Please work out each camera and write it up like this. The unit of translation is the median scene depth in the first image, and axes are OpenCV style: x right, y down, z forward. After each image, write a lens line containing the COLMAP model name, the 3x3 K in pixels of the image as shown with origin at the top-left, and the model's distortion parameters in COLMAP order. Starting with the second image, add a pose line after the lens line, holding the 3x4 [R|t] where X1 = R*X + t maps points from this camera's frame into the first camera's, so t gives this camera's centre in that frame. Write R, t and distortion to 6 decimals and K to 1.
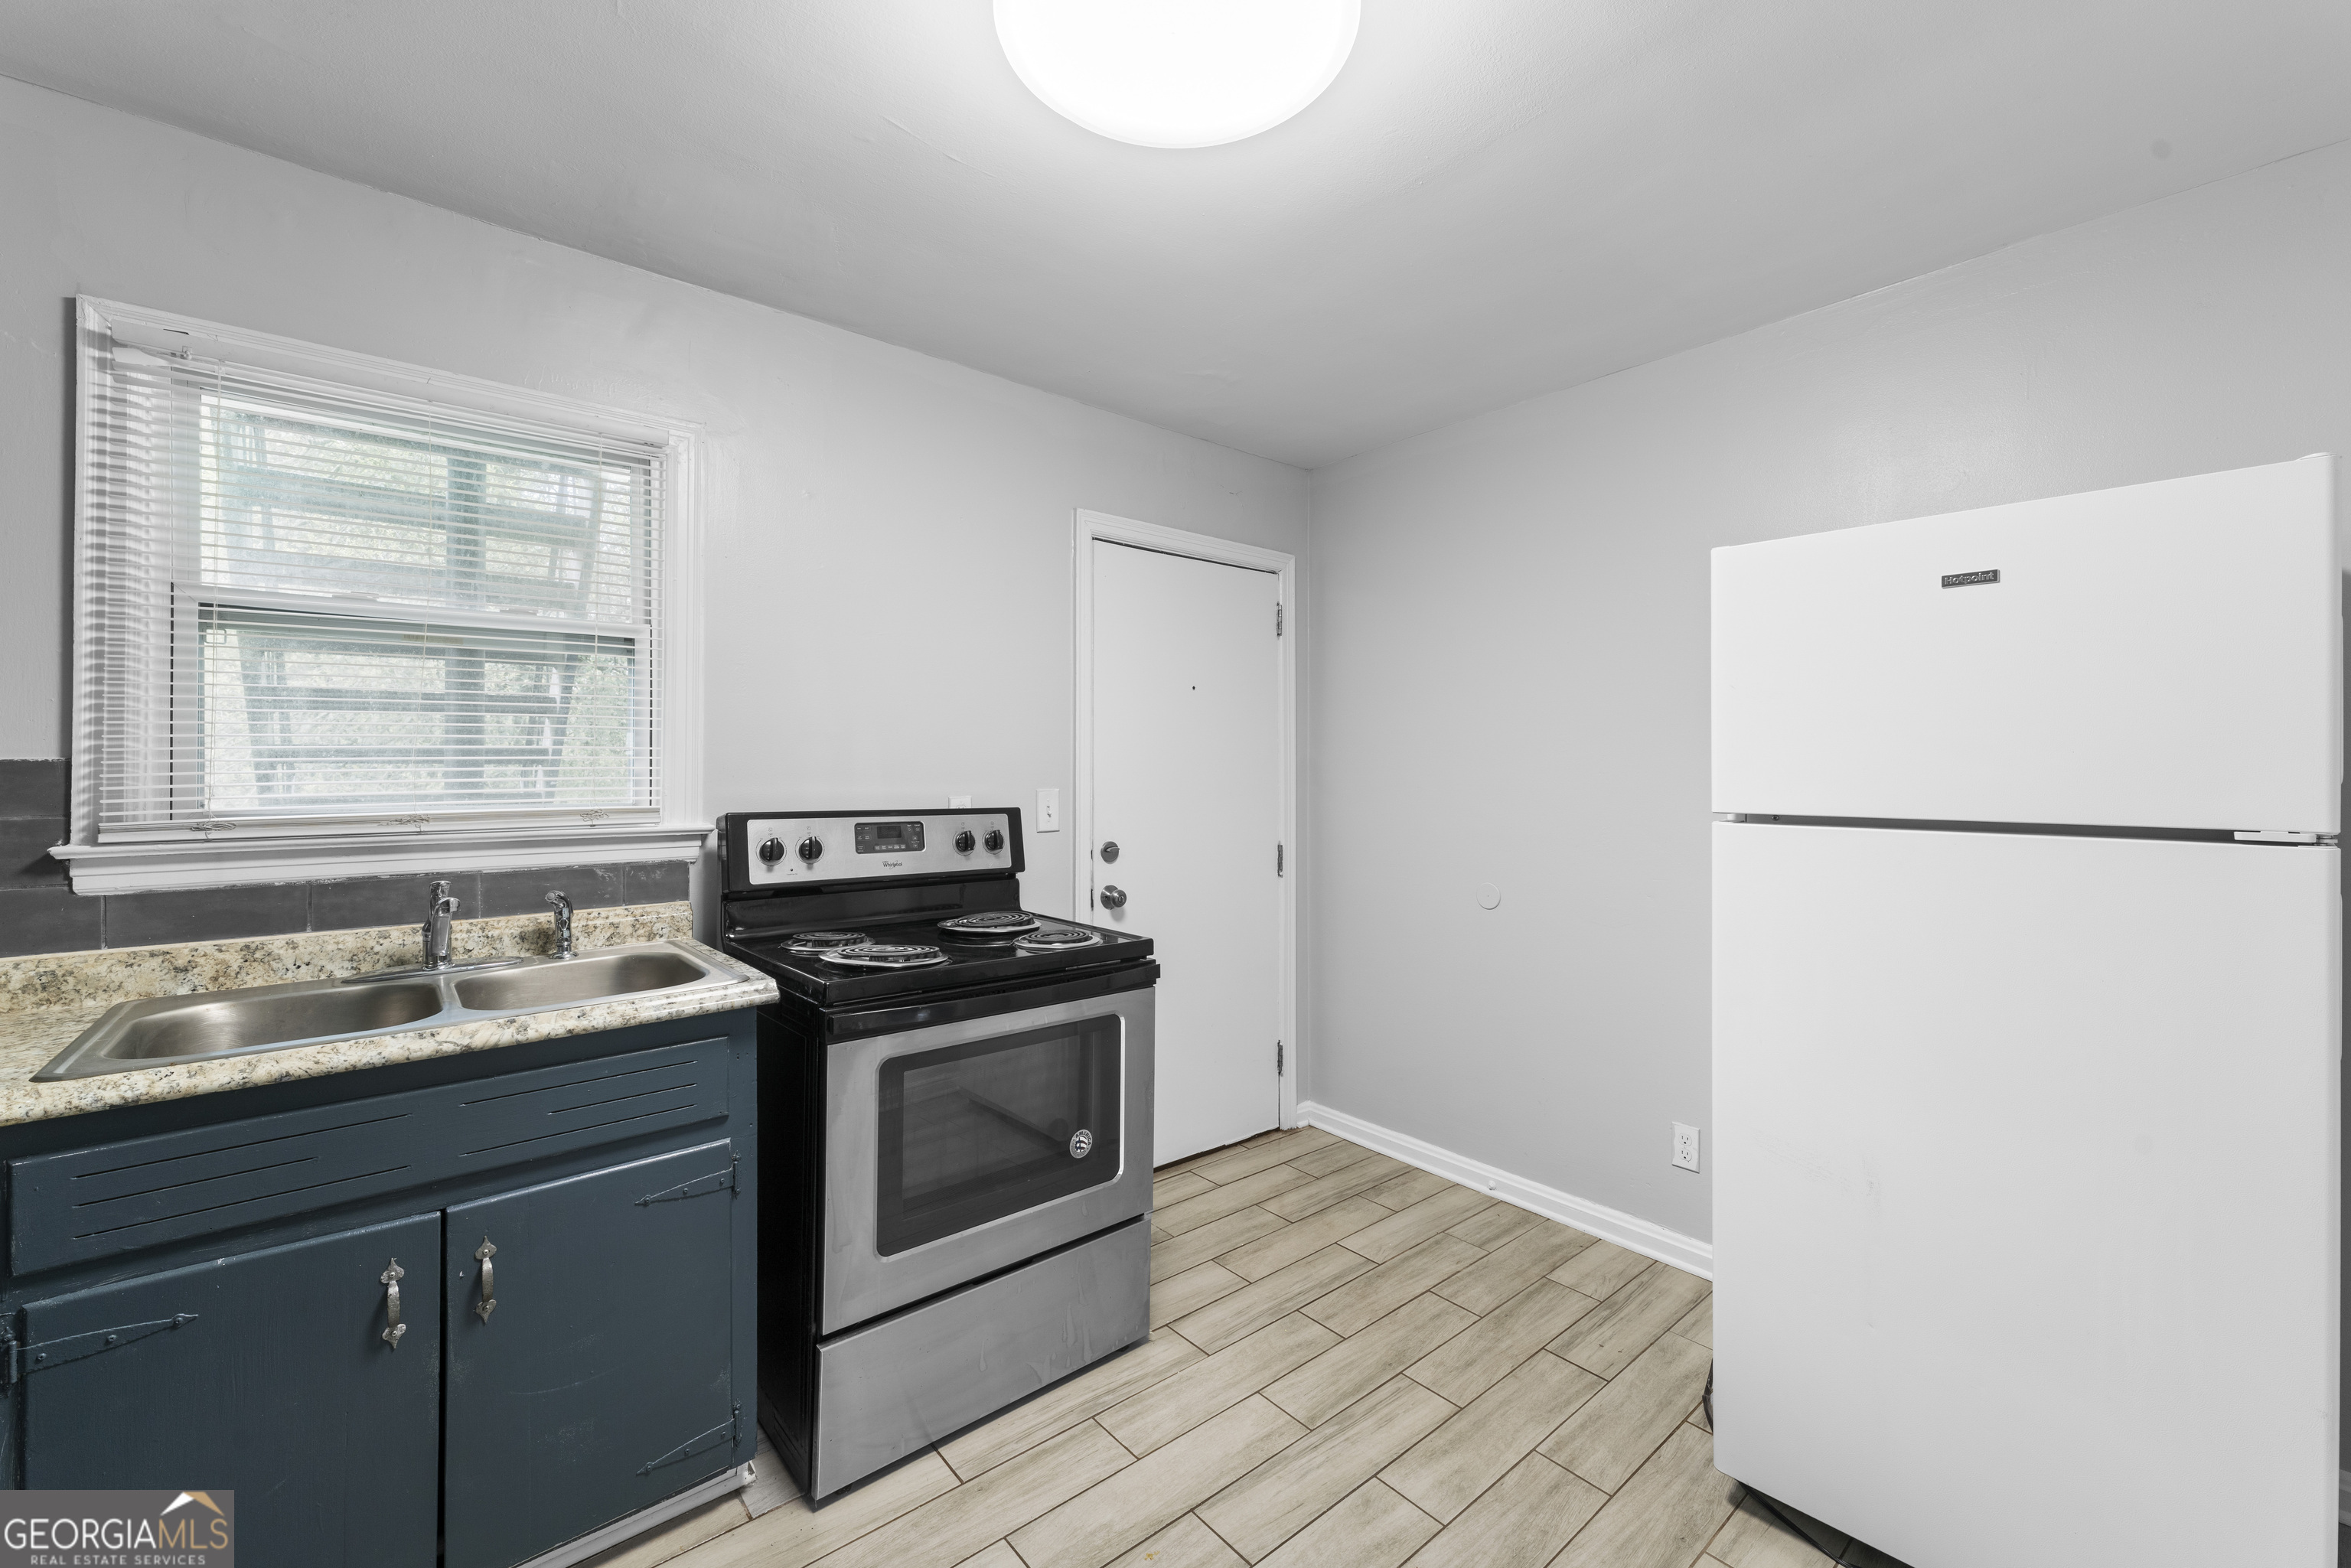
lens RADIAL K [[942.0, 0, 1175.5], [0, 942.0, 784.0], [0, 0, 1]] dist [0.000135, 0.000008]
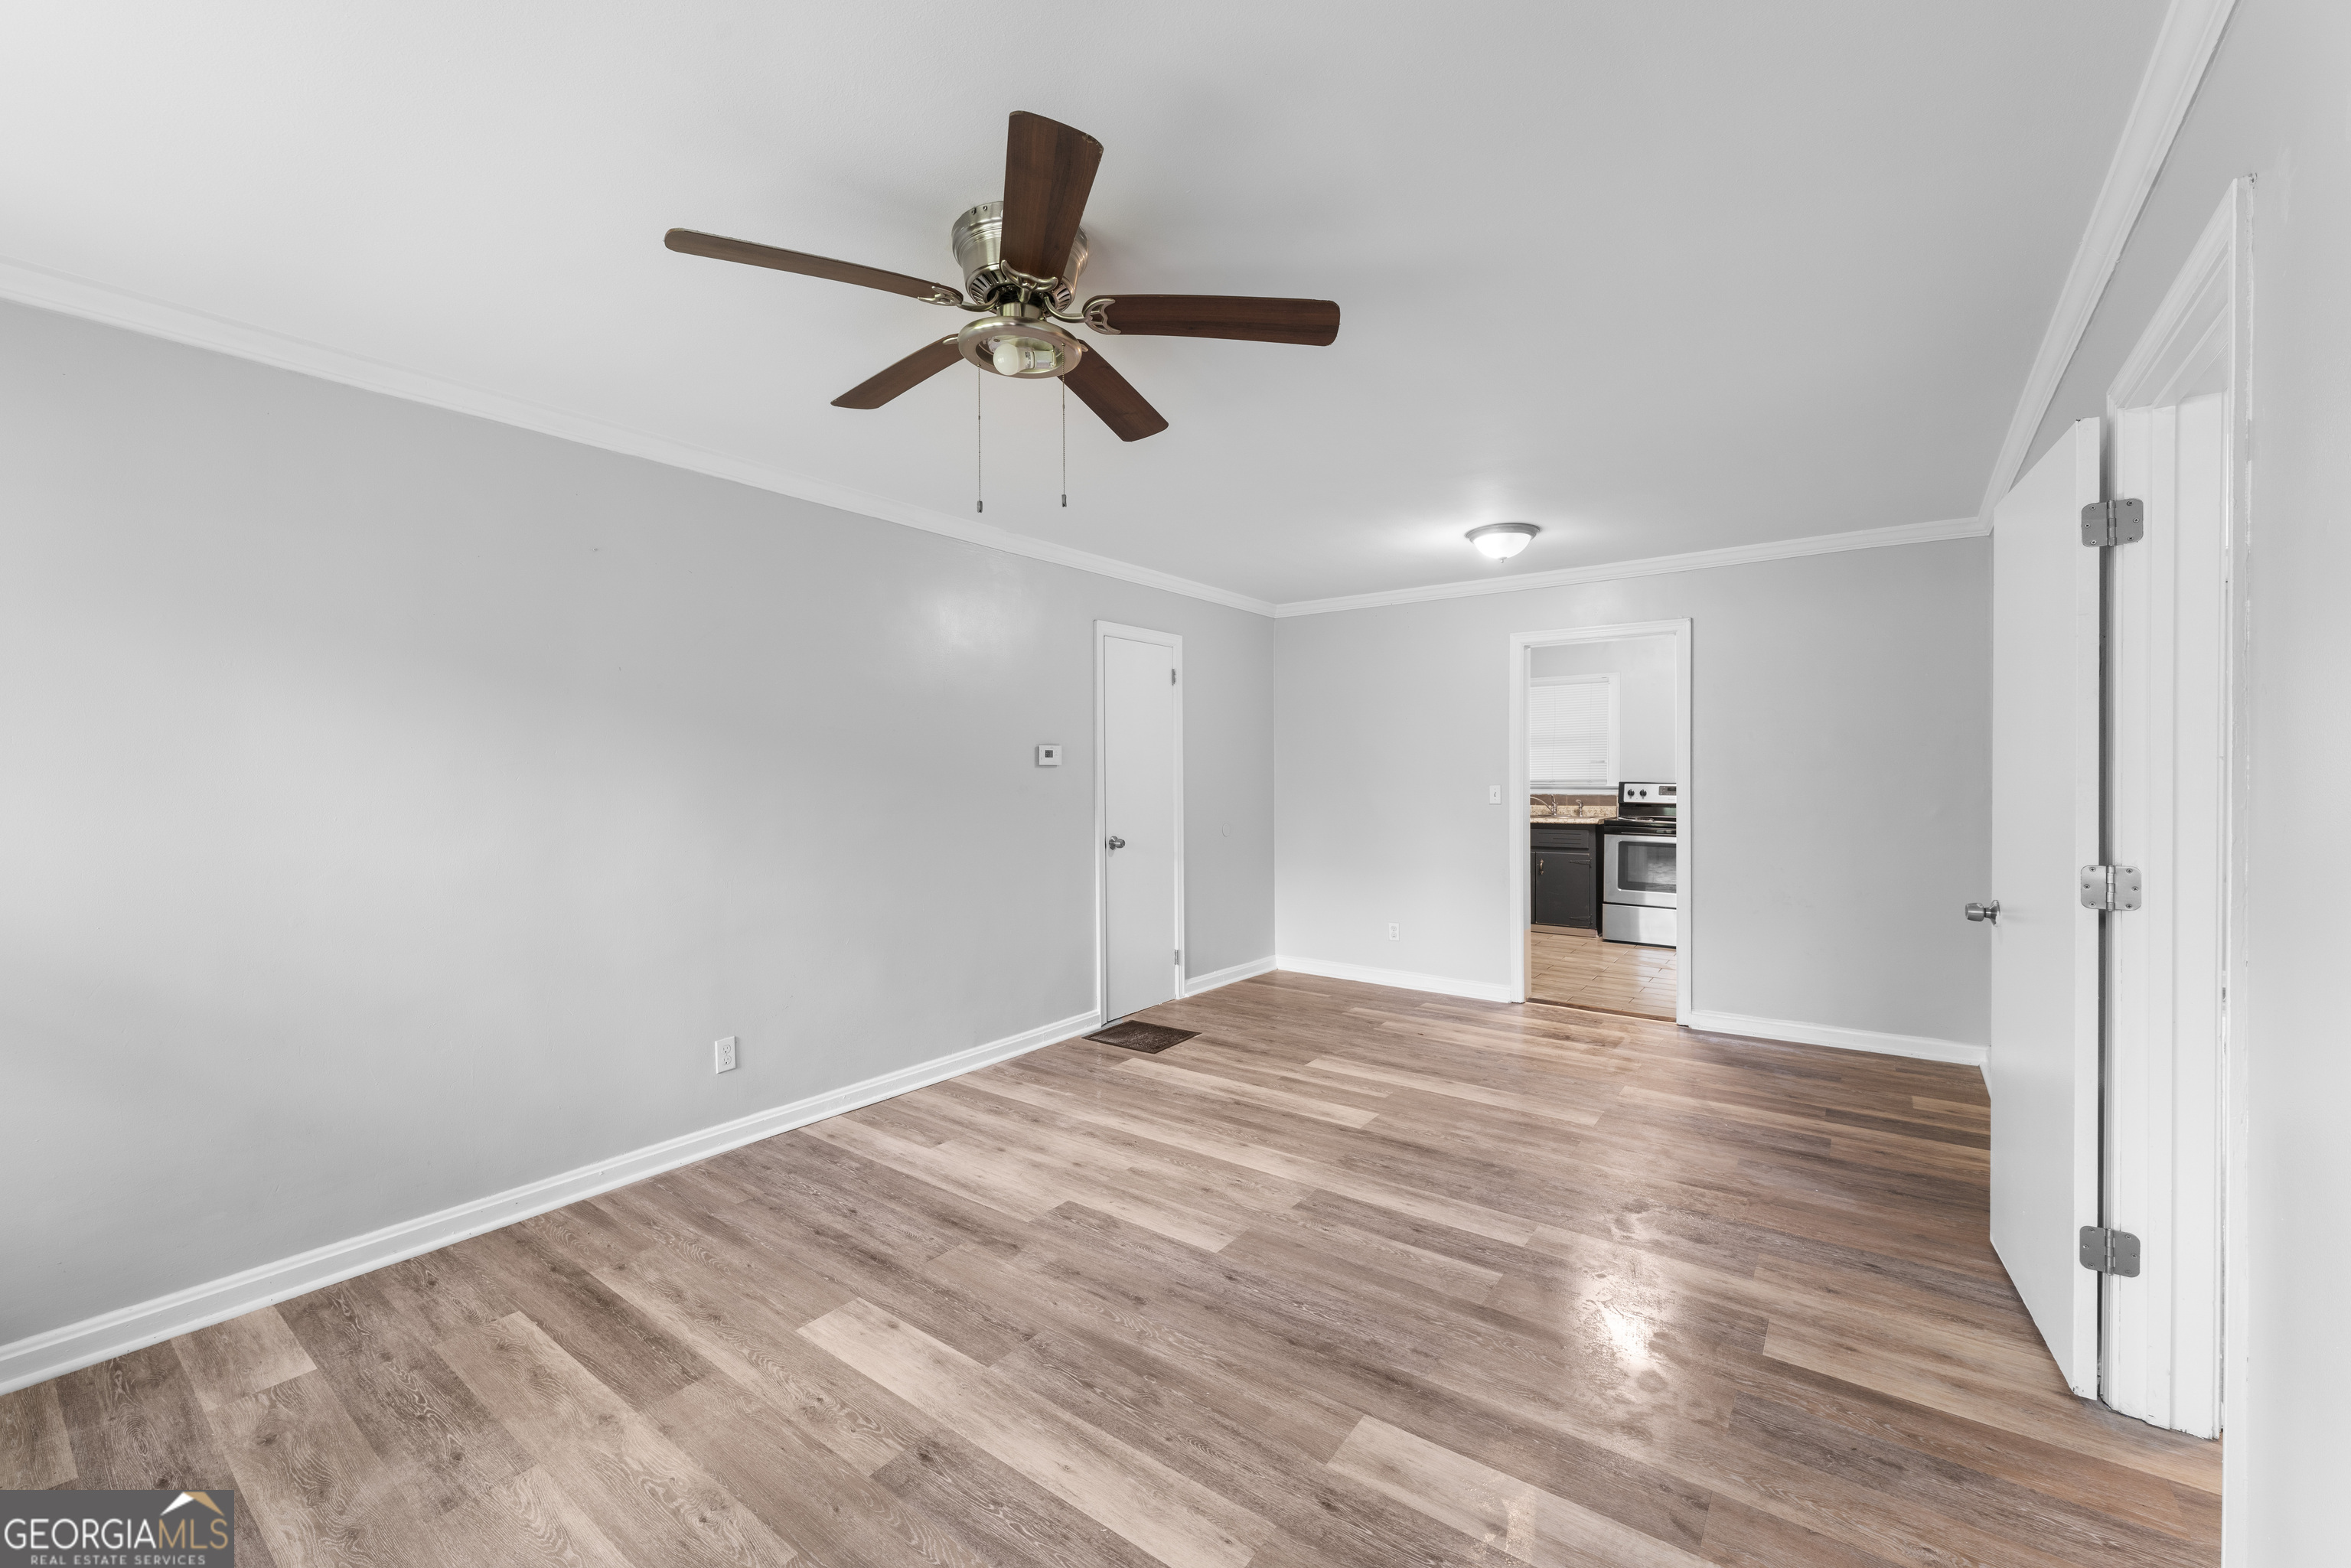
lens RADIAL K [[942.0, 0, 1175.5], [0, 942.0, 784.0], [0, 0, 1]] dist [0.000135, 0.000008]
pose [[0.236109, 0.003672, -0.971720, 2.657084], [0.004539, 0.999978, 0.004882, 0.012543], [0.971716, -0.005564, 0.236087, -1.533103]]
